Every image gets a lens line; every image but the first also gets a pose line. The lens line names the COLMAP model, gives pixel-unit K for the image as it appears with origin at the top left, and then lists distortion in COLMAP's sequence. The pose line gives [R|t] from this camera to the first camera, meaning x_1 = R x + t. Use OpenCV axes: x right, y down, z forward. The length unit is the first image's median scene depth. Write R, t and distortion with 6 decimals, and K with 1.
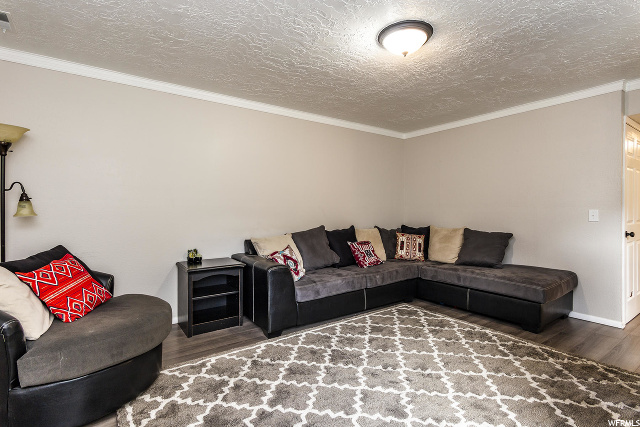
lens RADIAL K [[317.8, 0, 321.8], [0, 317.8, 211.4], [0, 0, 1]] dist [0.004492, 0.001008]
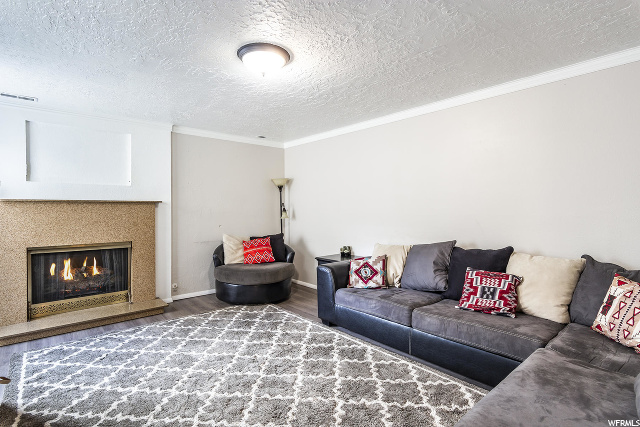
lens RADIAL K [[317.8, 0, 320.3], [0, 317.8, 212.4], [0, 0, 1]] dist [0.004492, 0.001008]
pose [[0.083228, 0.006029, -0.996512, 1.013312], [-0.006274, 0.999965, 0.005526, -0.034490], [0.996511, 0.005792, 0.083263, 0.848549]]
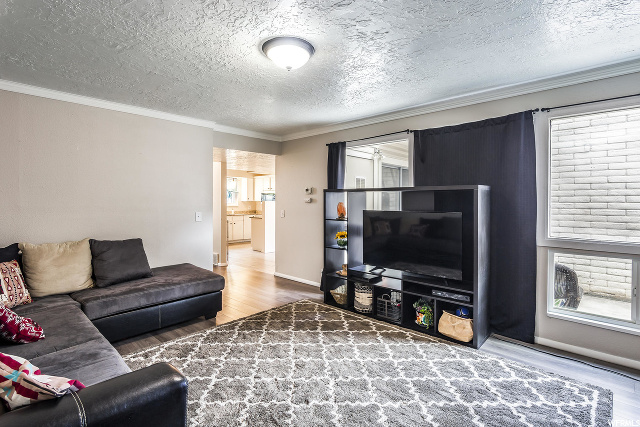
lens RADIAL K [[317.8, 0, 322.8], [0, 317.8, 200.6], [0, 0, 1]] dist [0.004492, 0.001008]
pose [[-0.193958, 0.004702, 0.980999, -0.581794], [0.006681, 0.999972, -0.003472, -0.047994], [-0.980987, 0.005881, -0.193983, 0.842723]]
